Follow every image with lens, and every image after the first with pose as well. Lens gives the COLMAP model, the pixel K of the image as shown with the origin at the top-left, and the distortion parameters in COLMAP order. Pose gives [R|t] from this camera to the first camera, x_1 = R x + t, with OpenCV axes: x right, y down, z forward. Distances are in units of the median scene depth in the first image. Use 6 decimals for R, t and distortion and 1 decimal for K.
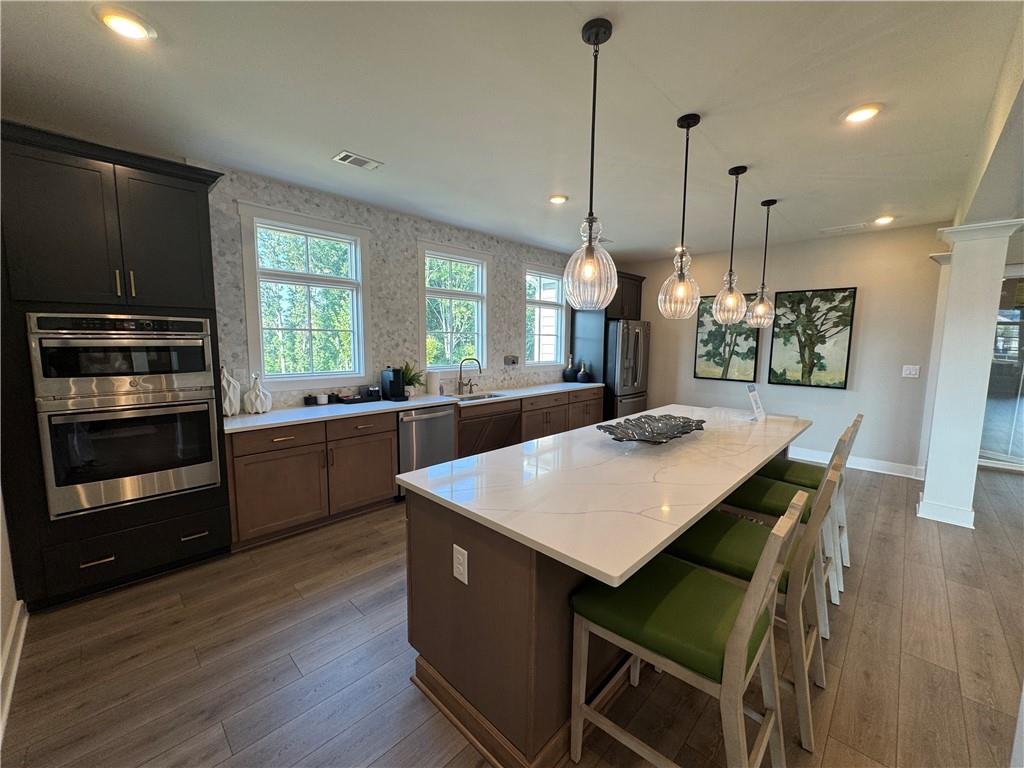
lens RADIAL K [[412.6, 0, 512.7], [0, 412.6, 385.7], [0, 0, 1]] dist [-0.004202, -0.000110]
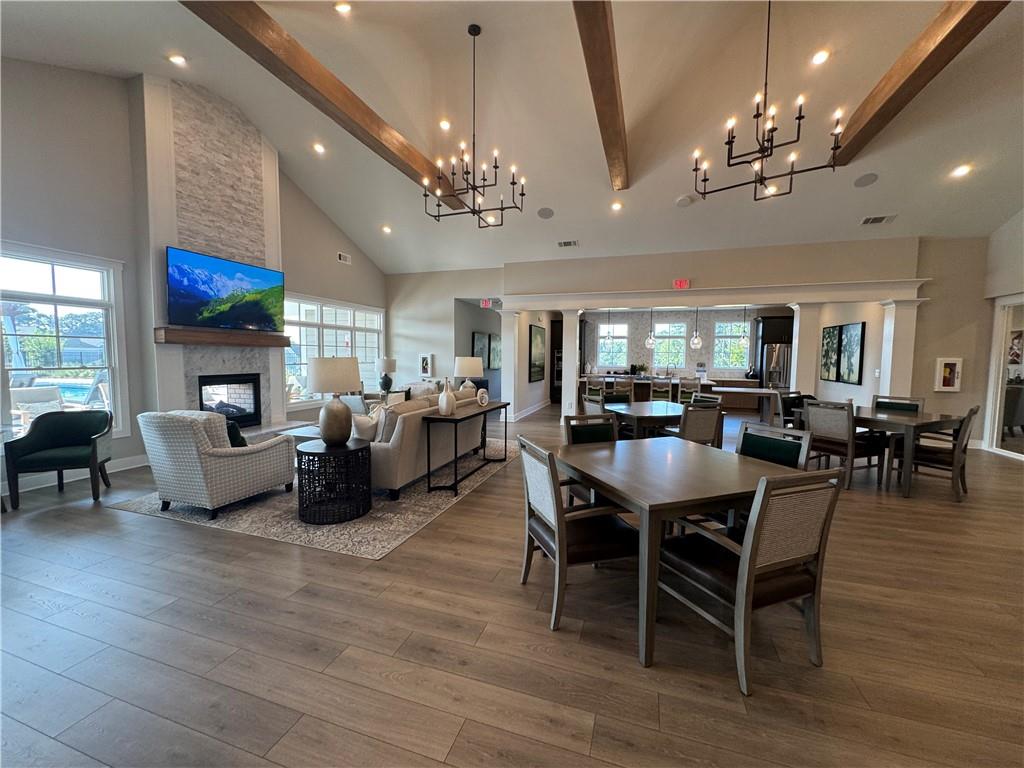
lens RADIAL K [[412.6, 0, 509.9], [0, 412.6, 388.9], [0, 0, 1]] dist [-0.004202, -0.000110]
pose [[0.431805, 0.070369, -0.899218, 1.842213], [-0.109327, 0.993685, 0.025263, 0.142124], [0.895317, 0.087400, 0.436771, -1.001624]]
